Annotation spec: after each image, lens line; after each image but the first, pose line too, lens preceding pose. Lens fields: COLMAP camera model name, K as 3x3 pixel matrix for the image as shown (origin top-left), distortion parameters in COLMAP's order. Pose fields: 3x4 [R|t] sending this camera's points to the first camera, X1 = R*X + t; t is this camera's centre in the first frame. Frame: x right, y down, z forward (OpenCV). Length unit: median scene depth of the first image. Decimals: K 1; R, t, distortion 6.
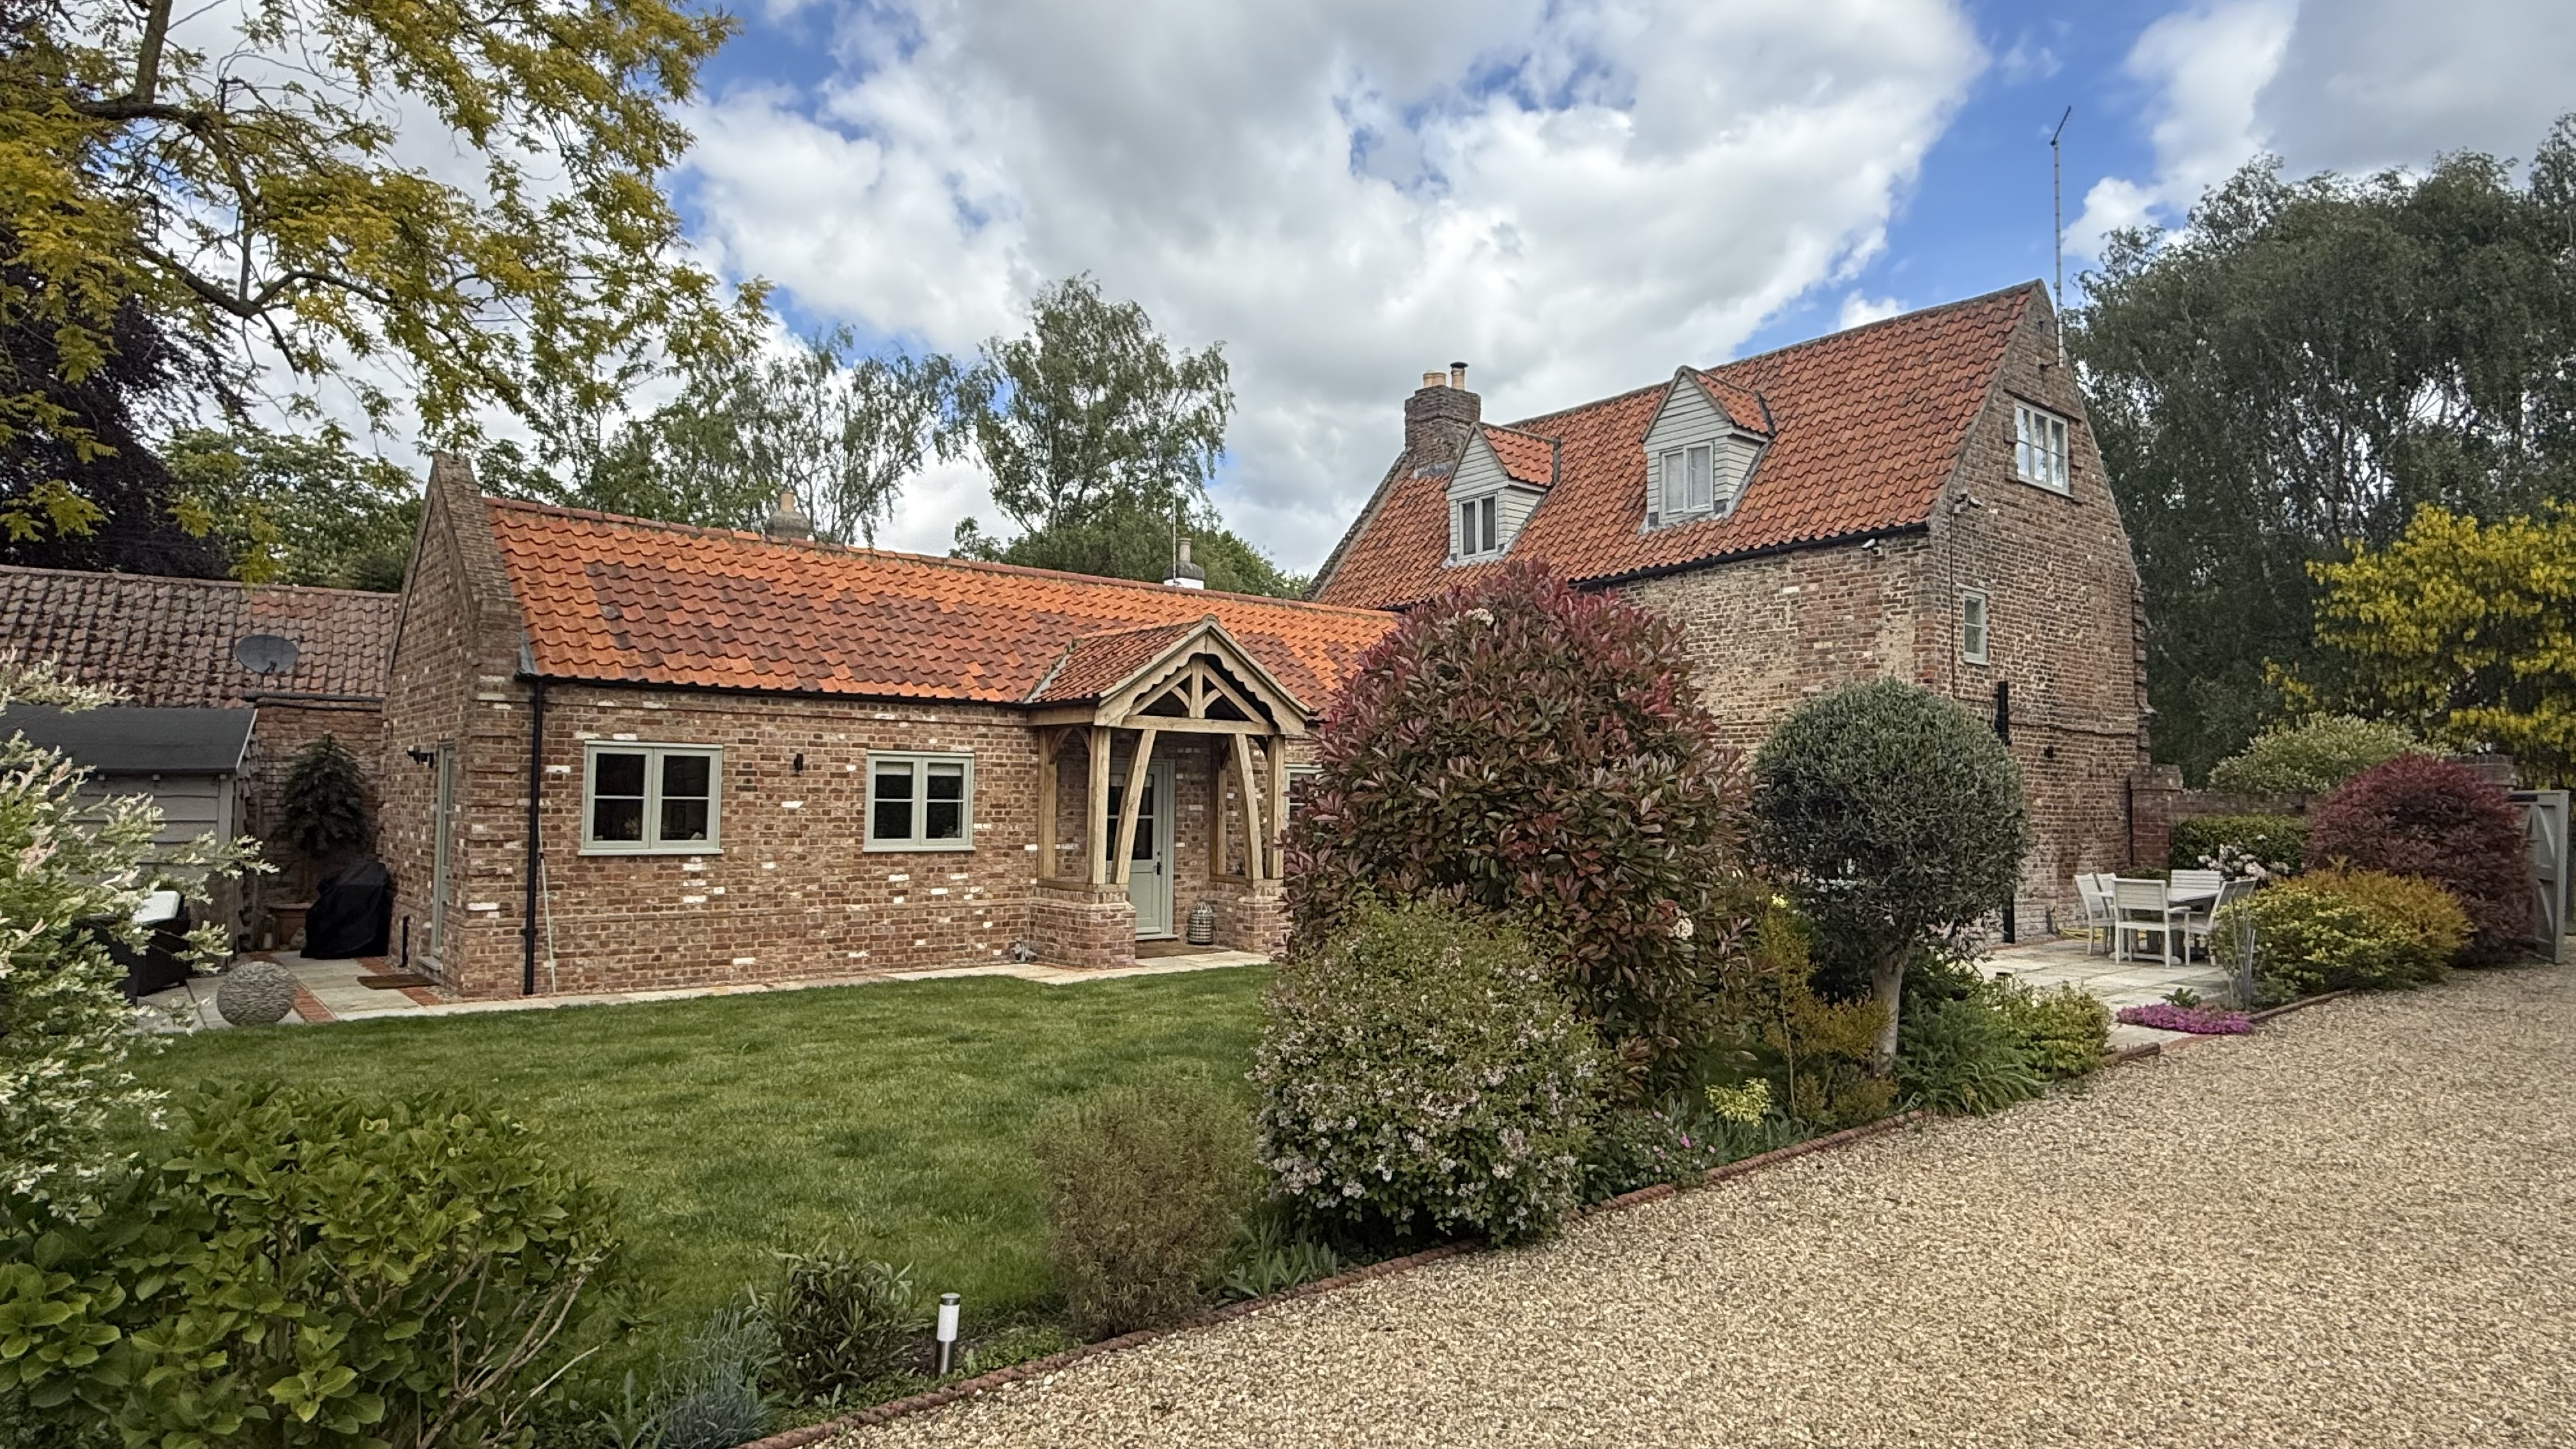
lens RADIAL K [[1449.7, 0, 1283.7], [0, 1449.7, 723.3], [0, 0, 1]] dist [0.002587, 0.001435]
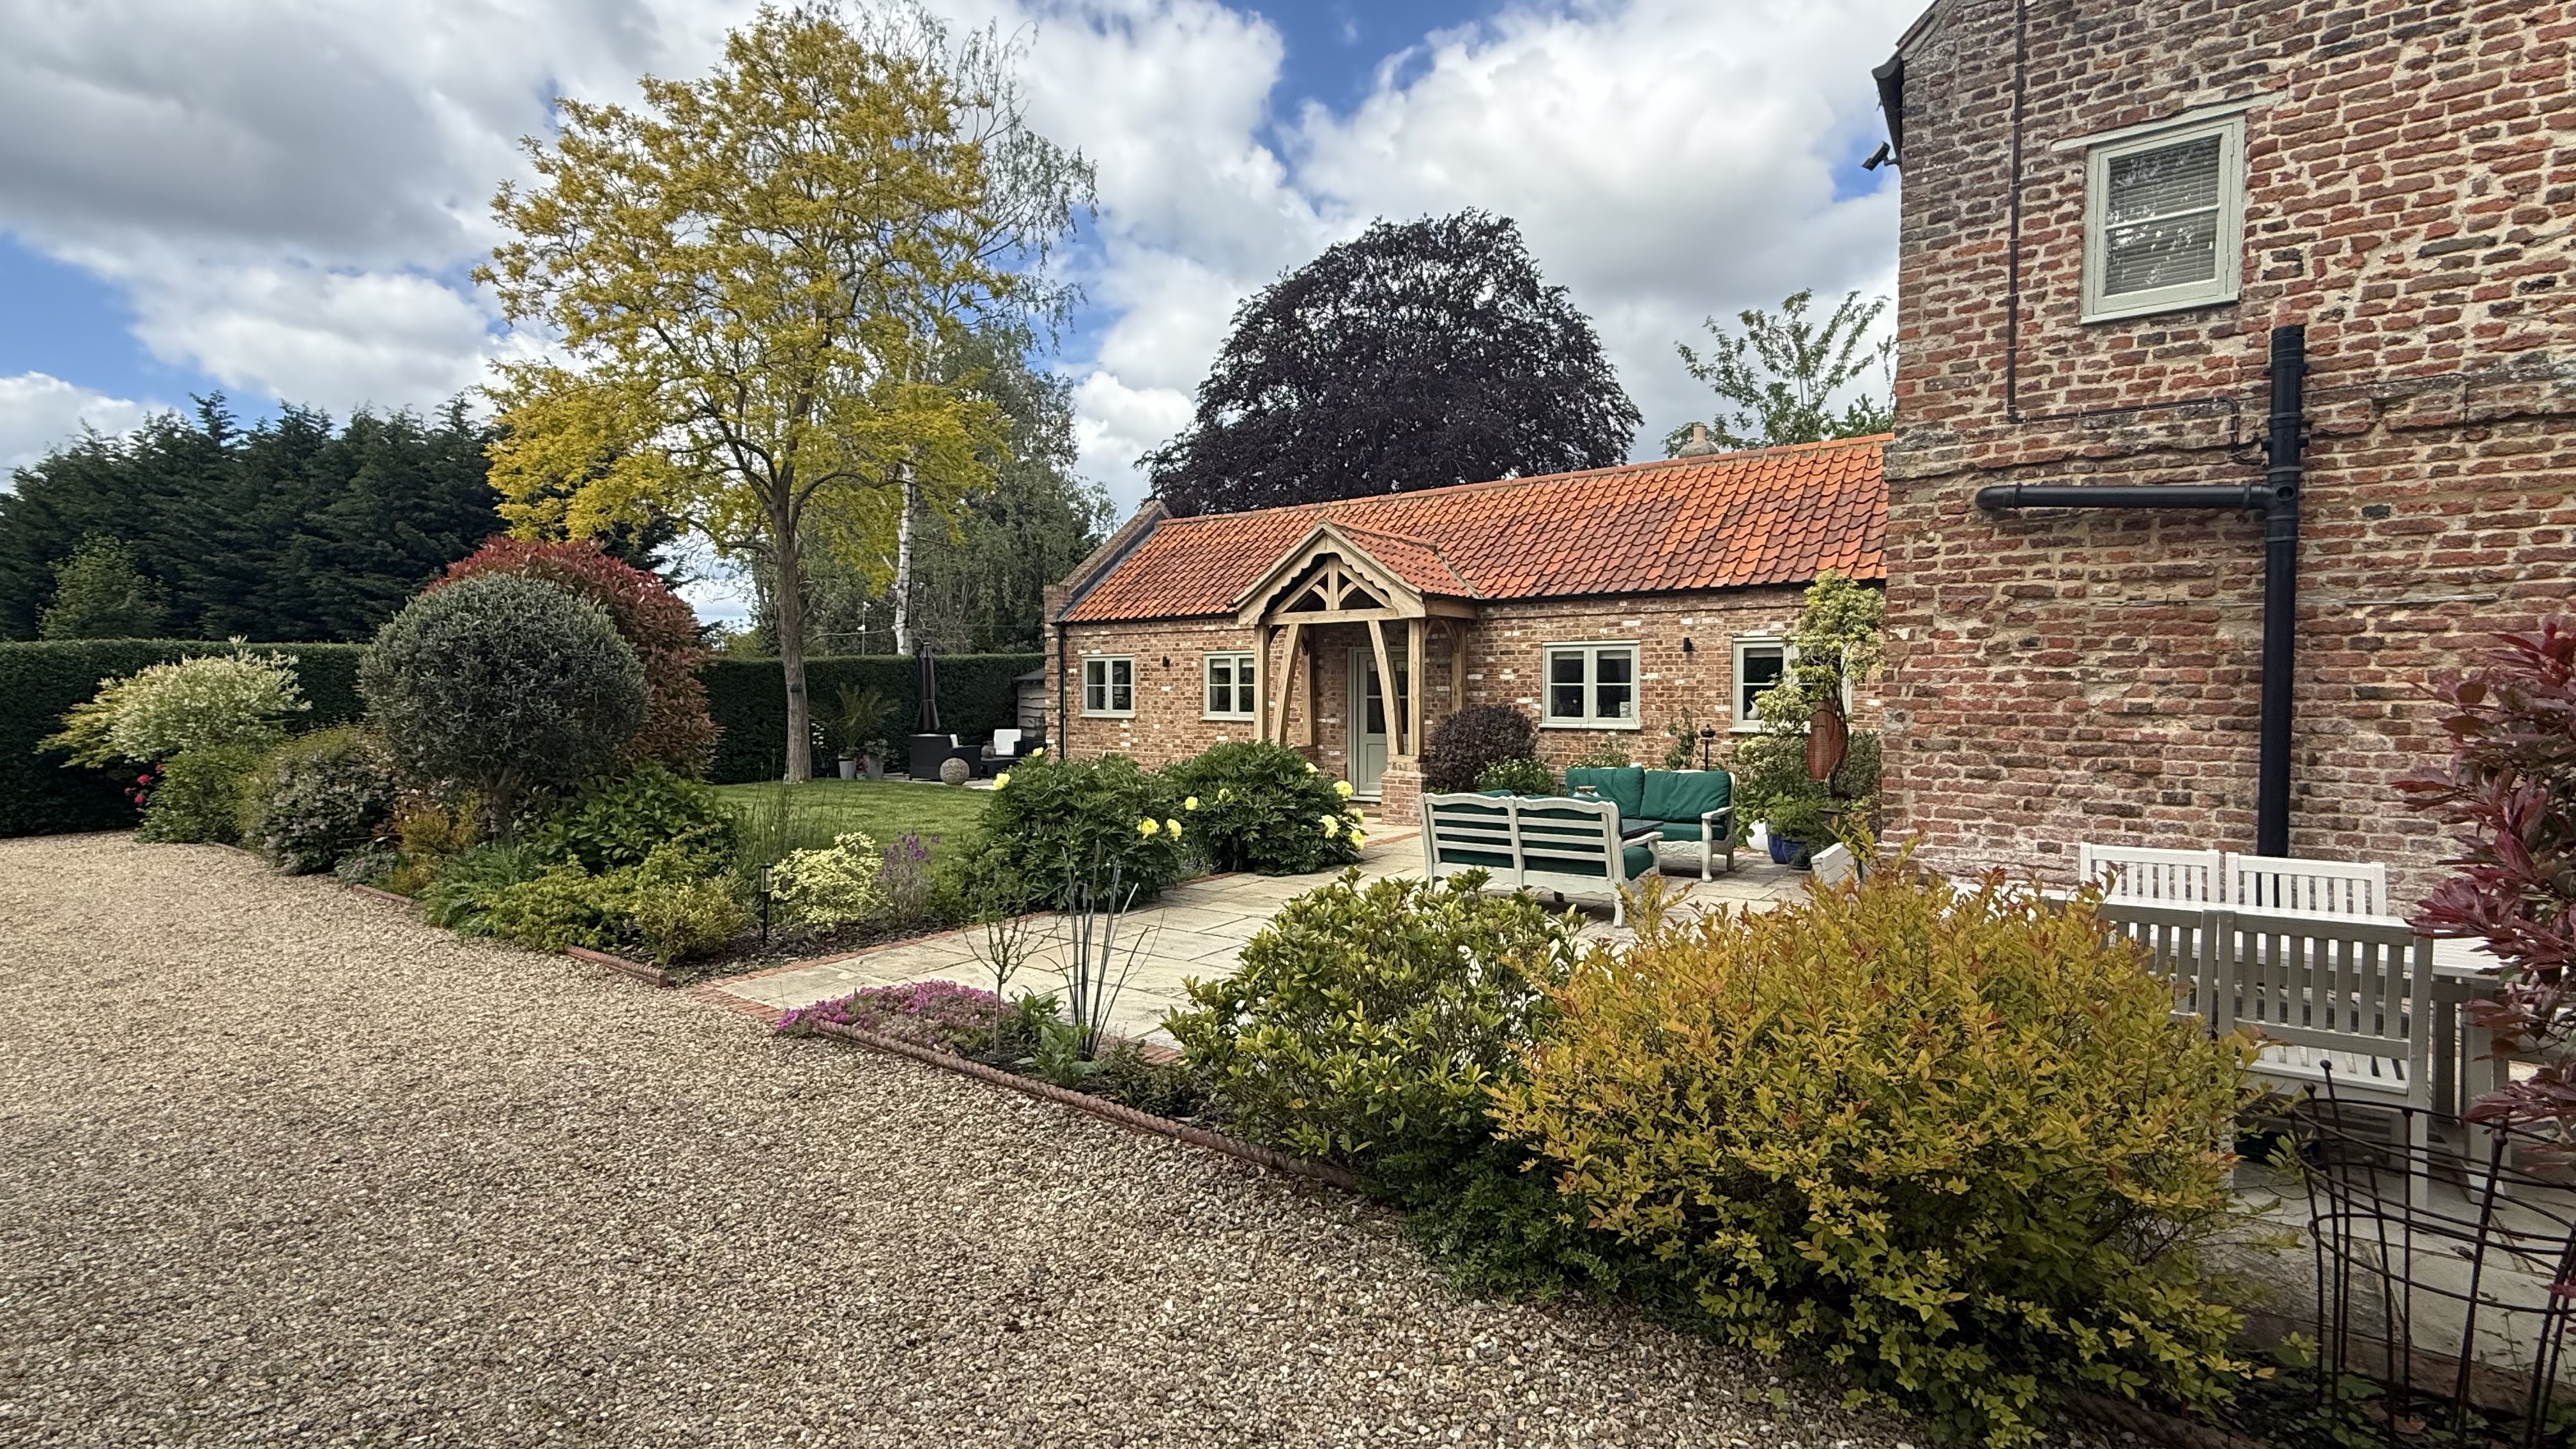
lens RADIAL K [[1130.6, 0, 1288.5], [0, 1130.6, 722.4], [0, 0, 1]] dist [0.001957, -0.000765]
pose [[0.234472, 0.018916, -0.971939, 0.791360], [0.057044, 0.997820, 0.033182, 0.052606], [0.970448, -0.063224, 0.232882, 0.742748]]
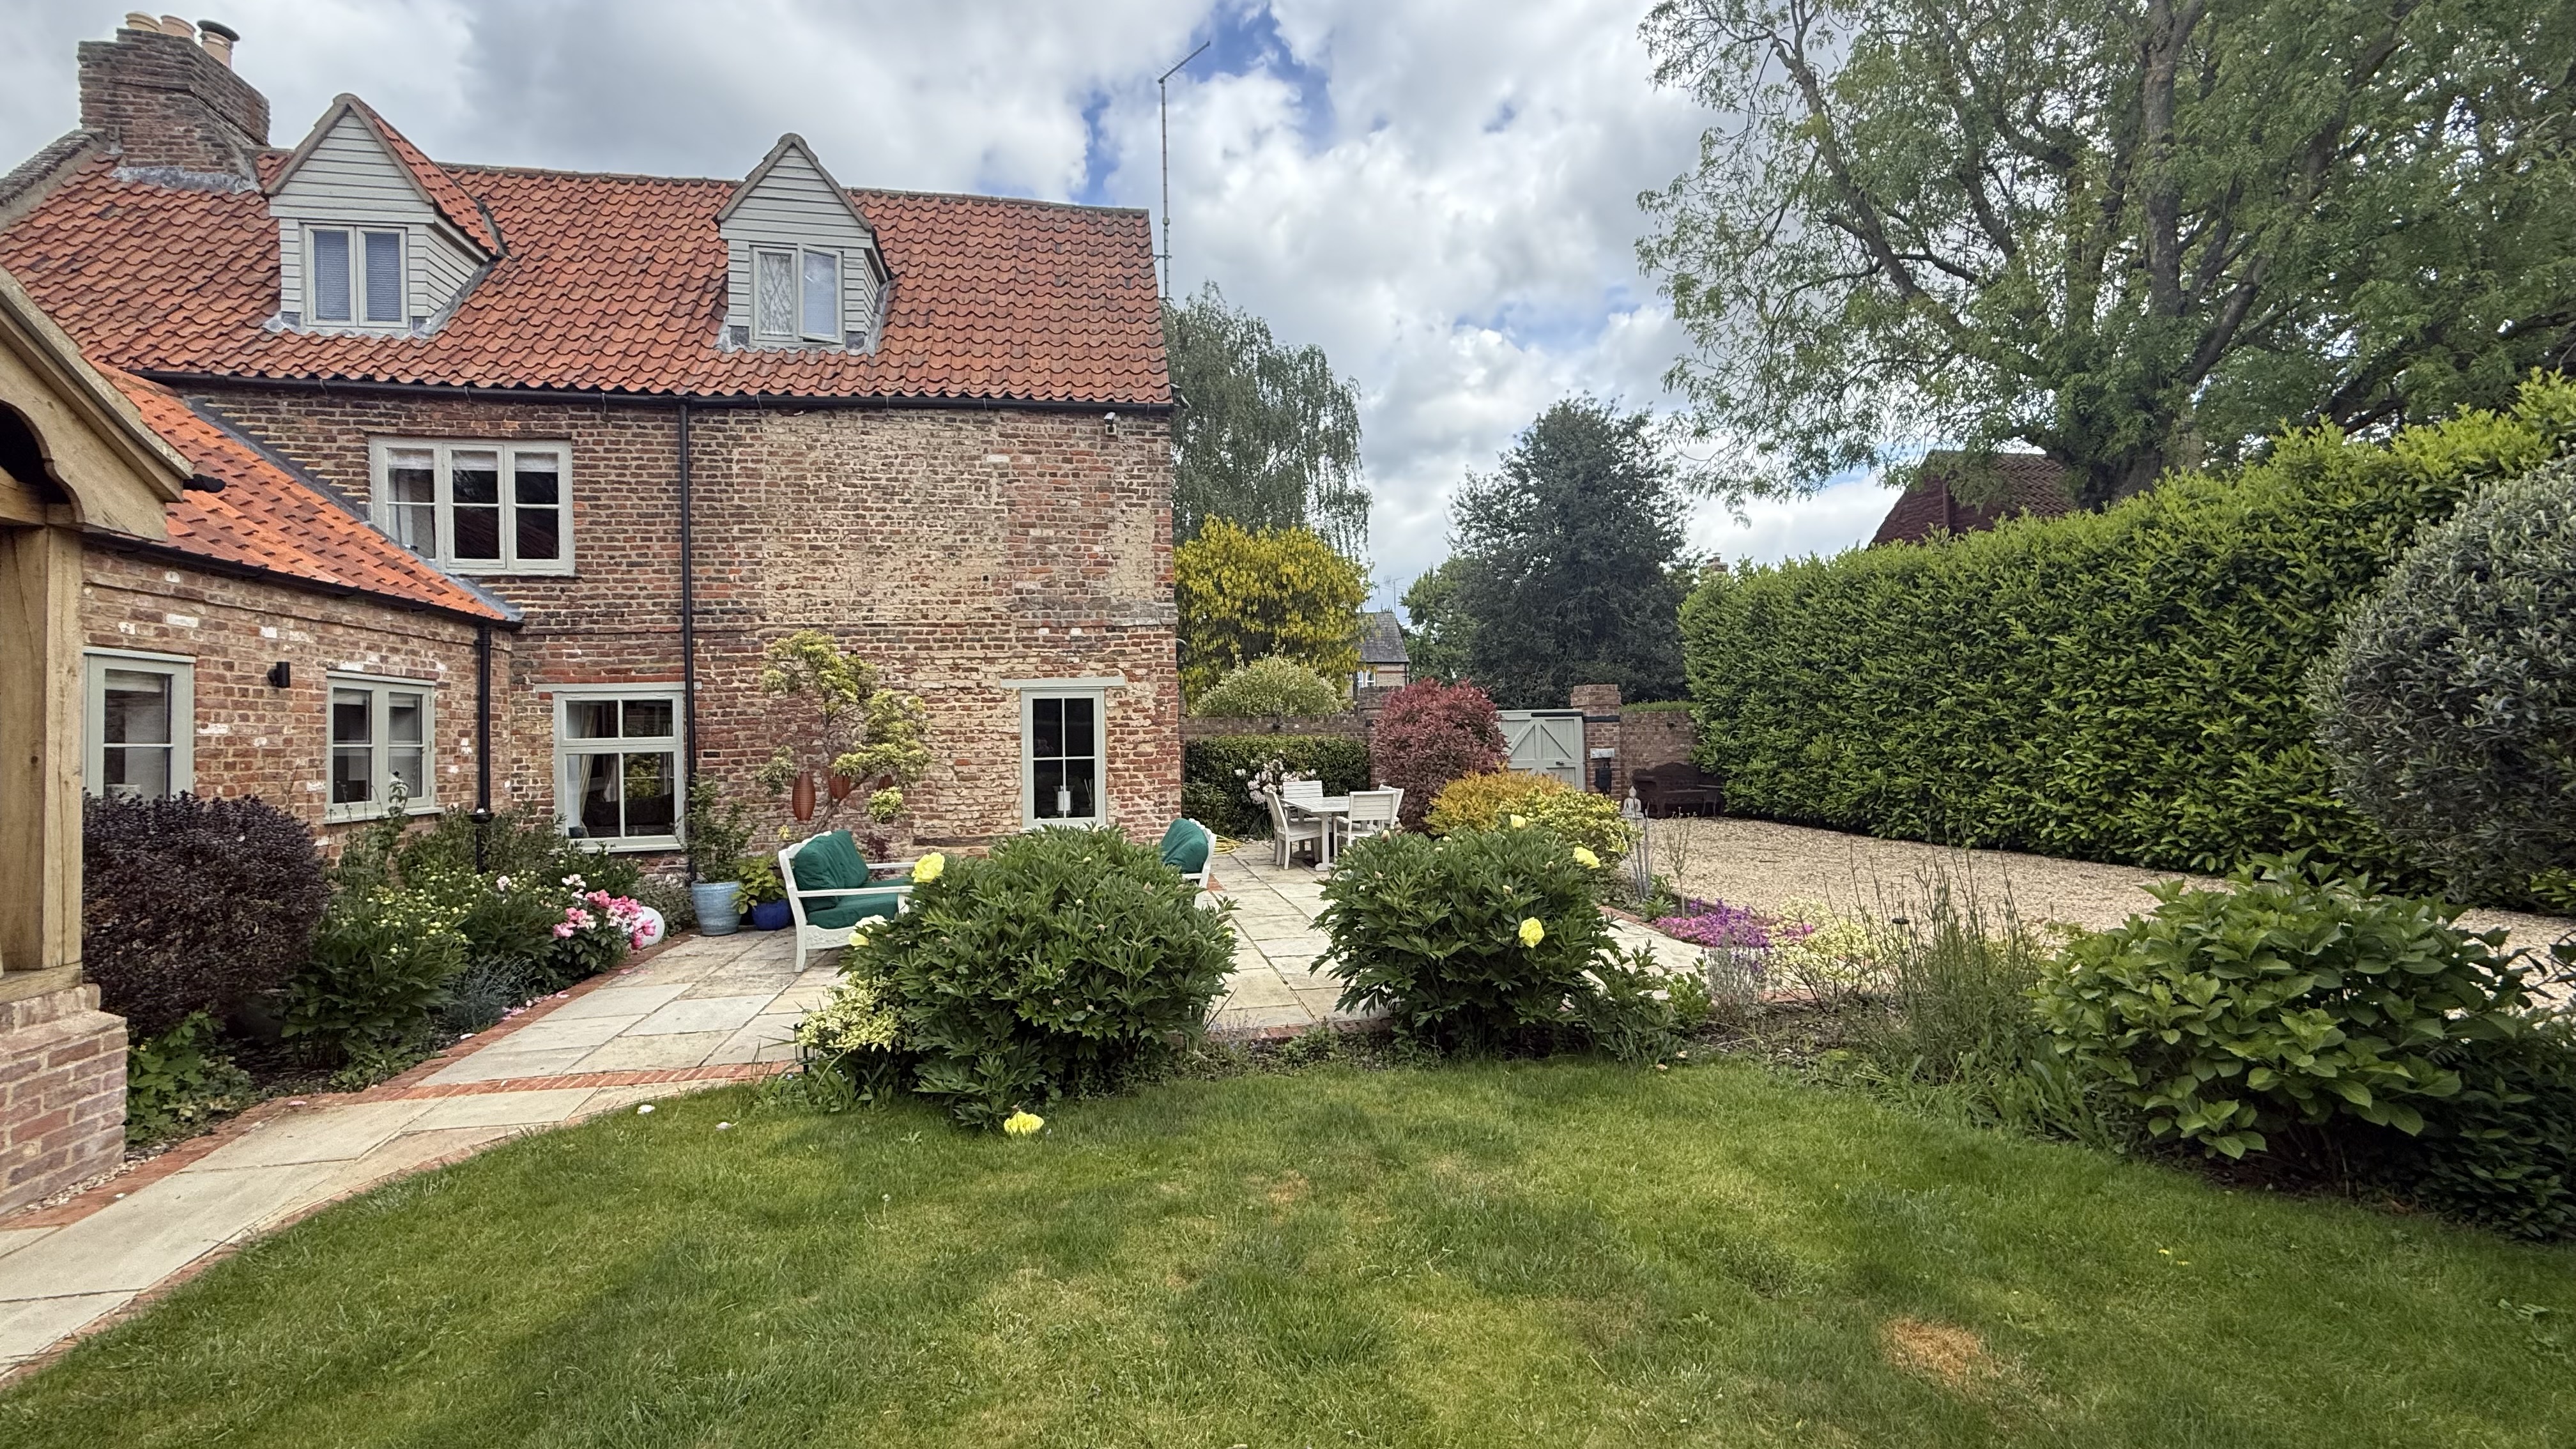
lens RADIAL K [[1021.2, 0, 1275.5], [0, 1021.2, 725.4], [0, 0, 1]] dist [0.003242, -0.001595]
pose [[0.478648, -0.008249, 0.877968, -0.077668], [-0.021814, 0.999535, 0.021284, 0.043397], [-0.877736, -0.029339, 0.478246, 0.667541]]
